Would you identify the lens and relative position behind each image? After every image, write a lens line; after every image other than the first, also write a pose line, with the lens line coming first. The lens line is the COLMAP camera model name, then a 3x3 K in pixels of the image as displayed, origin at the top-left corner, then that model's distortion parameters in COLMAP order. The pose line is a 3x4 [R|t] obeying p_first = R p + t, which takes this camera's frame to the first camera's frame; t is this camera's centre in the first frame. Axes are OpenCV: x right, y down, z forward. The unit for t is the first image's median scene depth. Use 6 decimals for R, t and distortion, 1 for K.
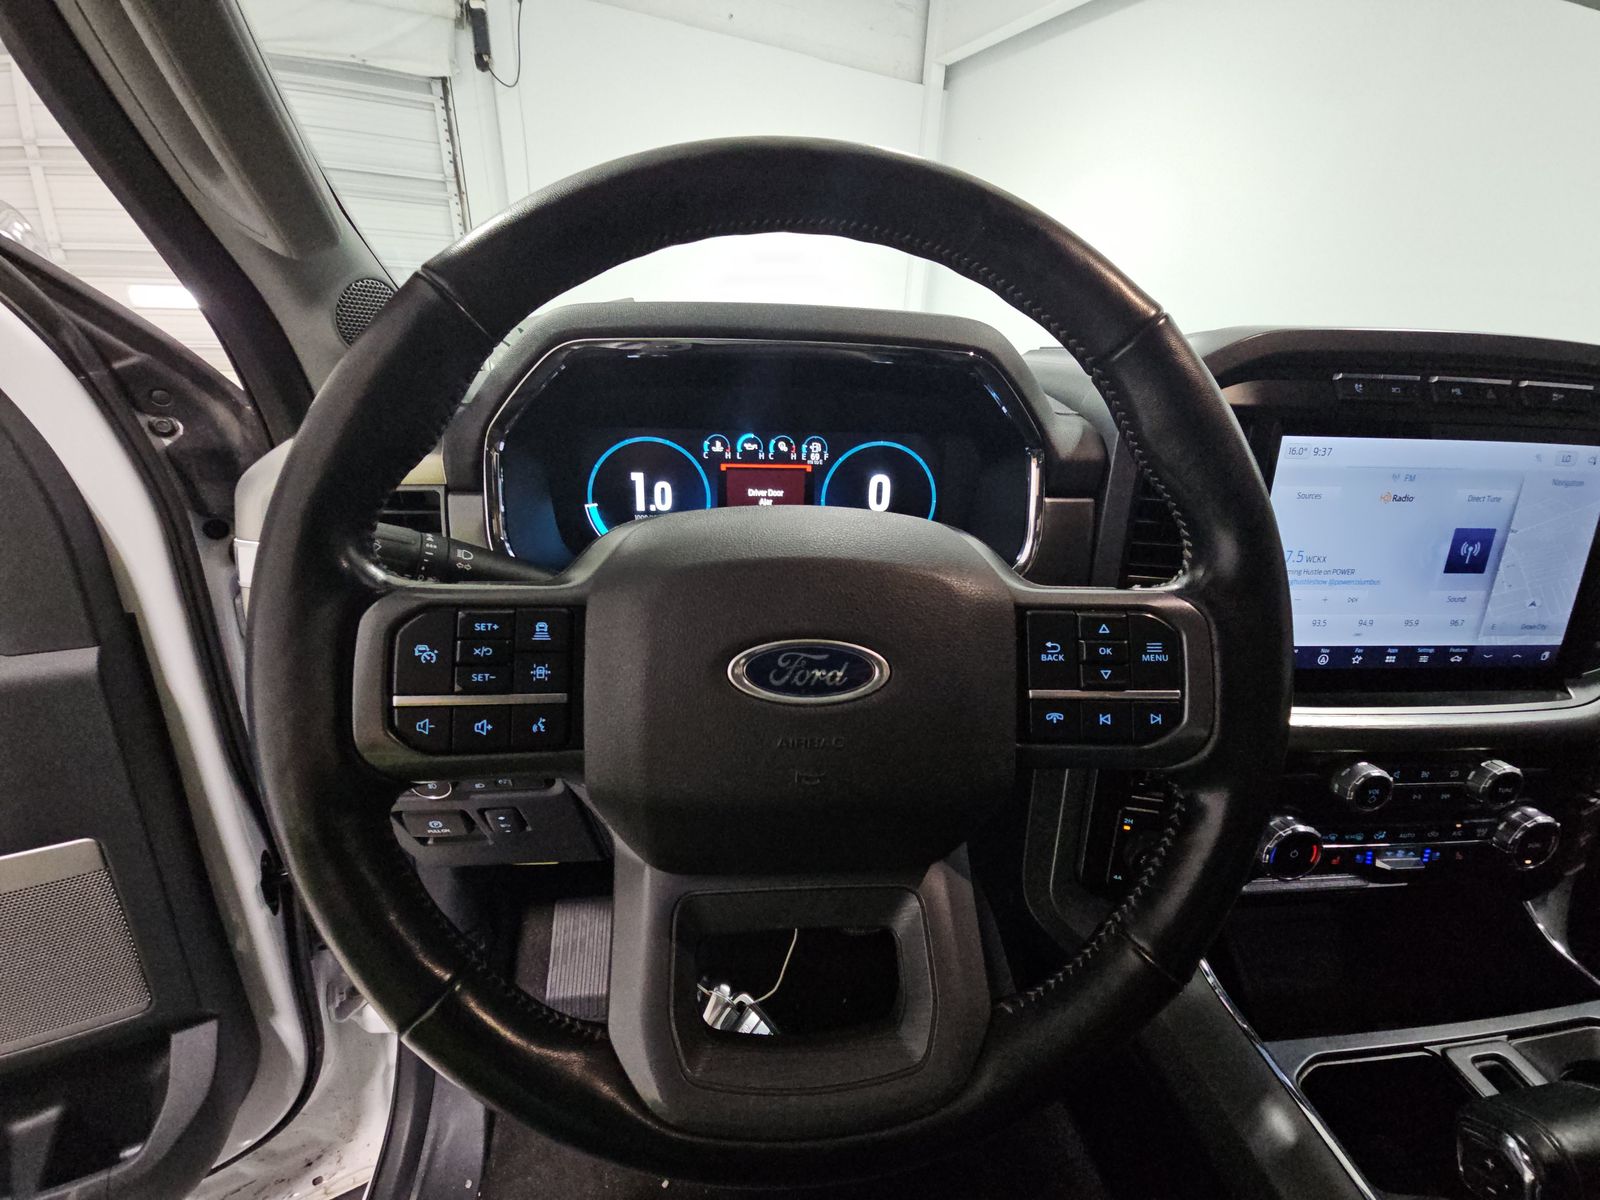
lens RADIAL K [[651.6, 0, 795.7], [0, 651.6, 613.7], [0, 0, 1]] dist [0.000068, -0.000465]
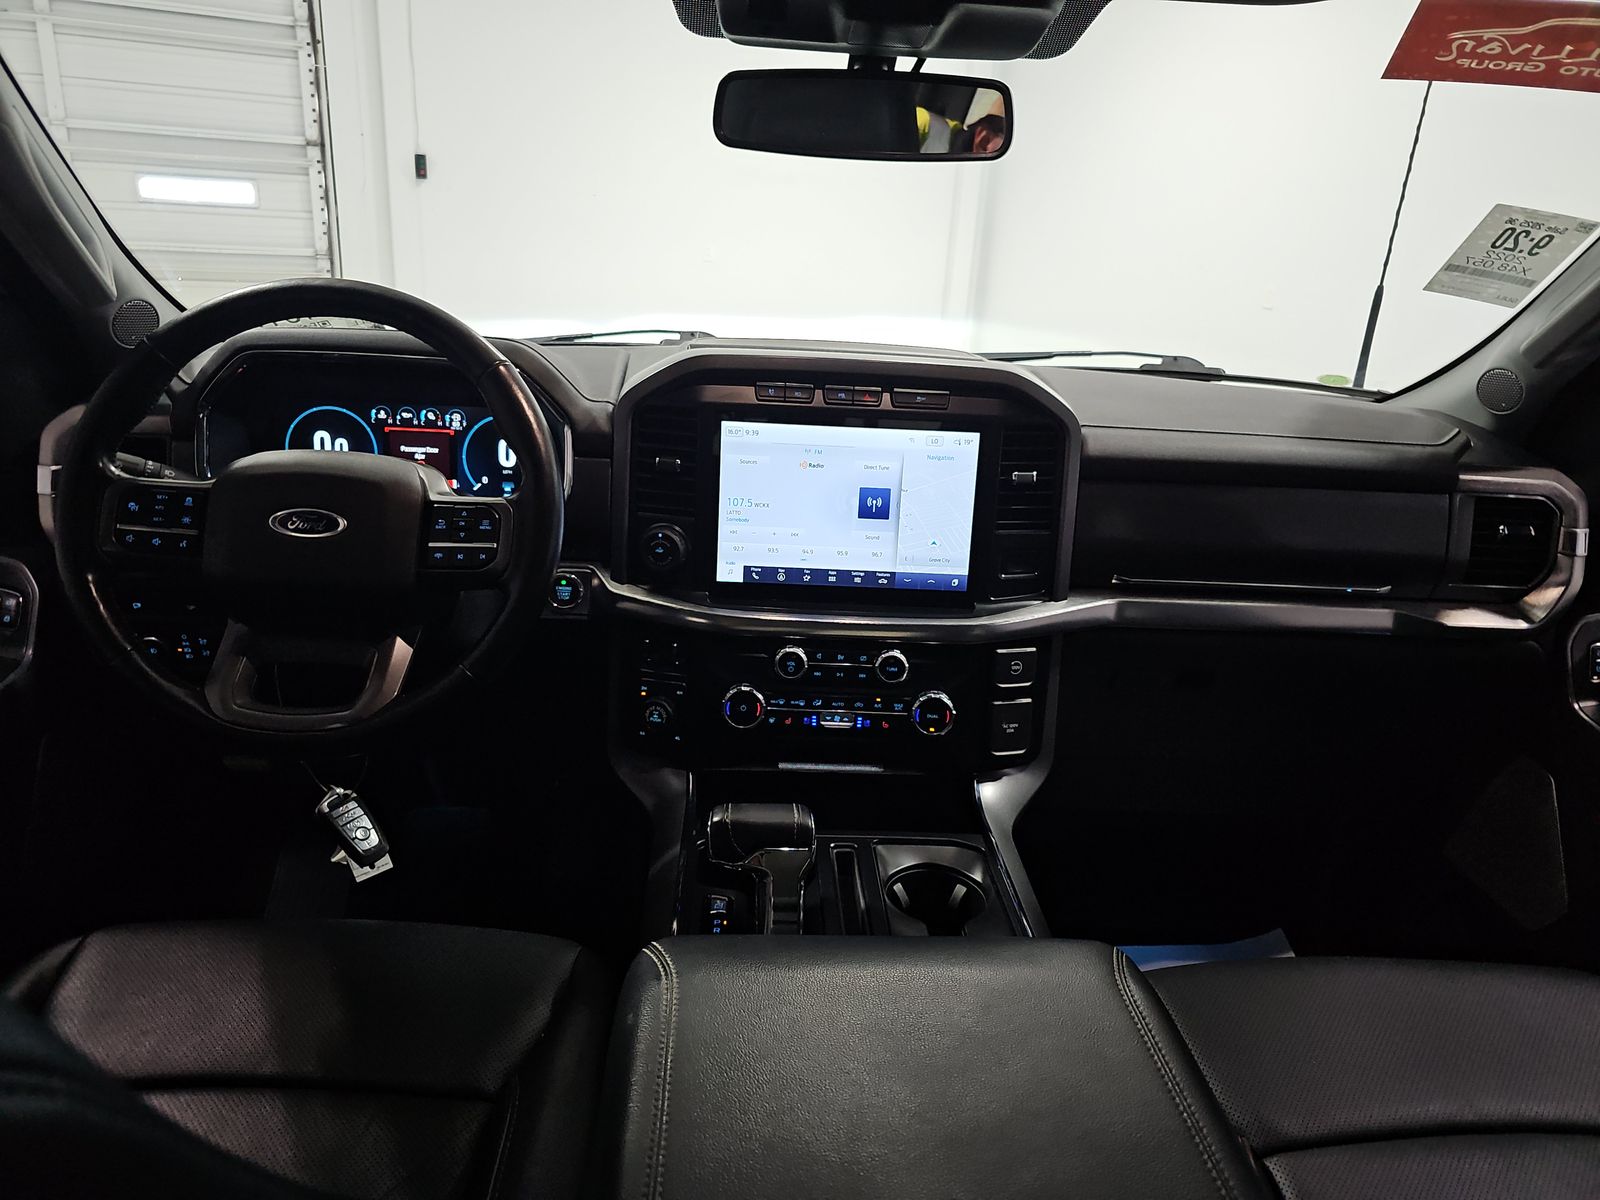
lens RADIAL K [[1046.9, 0, 800.0], [0, 1046.9, 600.0], [0, 0, 1]] dist [0.047637, -0.045911]
pose [[0.998799, 0.035296, -0.033976, 0.845820], [-0.037341, 0.997405, -0.061554, 0.235866], [0.031715, 0.062748, 0.997525, -1.158234]]
